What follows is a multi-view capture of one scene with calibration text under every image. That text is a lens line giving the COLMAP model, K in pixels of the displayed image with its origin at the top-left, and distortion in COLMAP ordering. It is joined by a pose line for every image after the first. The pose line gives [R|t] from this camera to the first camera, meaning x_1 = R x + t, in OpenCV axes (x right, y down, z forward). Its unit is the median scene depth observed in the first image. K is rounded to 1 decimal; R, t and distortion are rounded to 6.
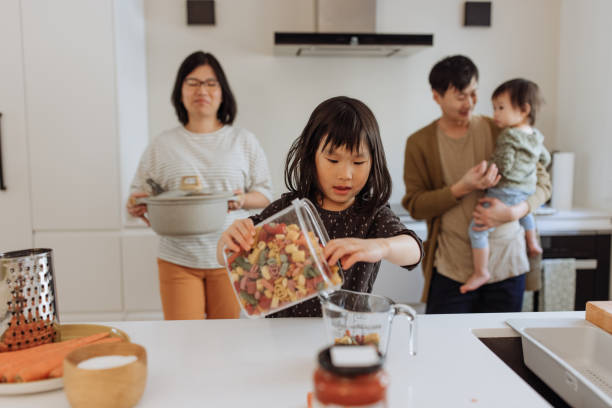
lens RADIAL K [[553.9, 0, 296.6], [0, 553.9, 204.4], [0, 0, 1]] dist [-0.001205, 0.000000]
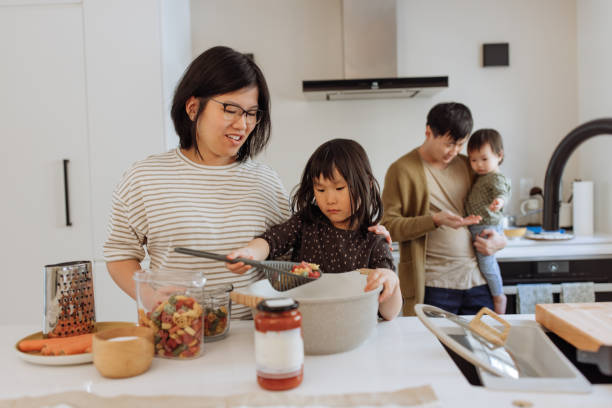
lens RADIAL K [[553.9, 0, 307.5], [0, 553.9, 199.1], [0, 0, 1]] dist [-0.001205, 0.000000]
pose [[0.995455, -0.022959, -0.092424, 0.139288], [0.015709, 0.996797, -0.078419, 0.032679], [0.093928, 0.076610, 0.992627, -0.193791]]
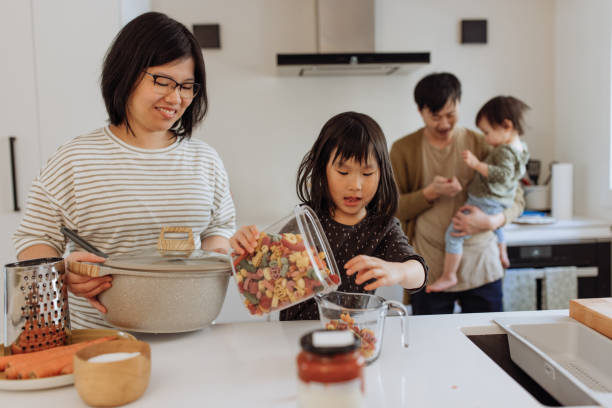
lens RADIAL K [[553.9, 0, 304.5], [0, 553.9, 203.5], [0, 0, 1]] dist [-0.001205, 0.000000]
pose [[0.999730, -0.022247, -0.006737, 0.026729], [0.021980, 0.999060, -0.037371, 0.018769], [0.007562, 0.037212, 0.999279, -0.054375]]
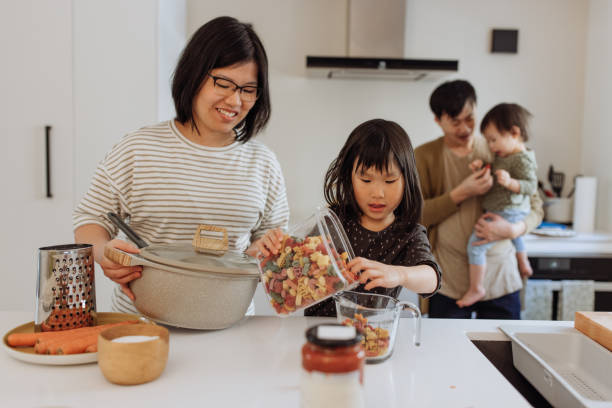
lens RADIAL K [[553.9, 0, 308.5], [0, 553.9, 205.0], [0, 0, 1]] dist [-0.001205, 0.000000]
pose [[0.998605, 0.028521, -0.044435, 0.039571], [-0.030000, 0.999006, -0.032979, 0.016926], [0.043450, 0.034266, 0.998468, -0.094468]]
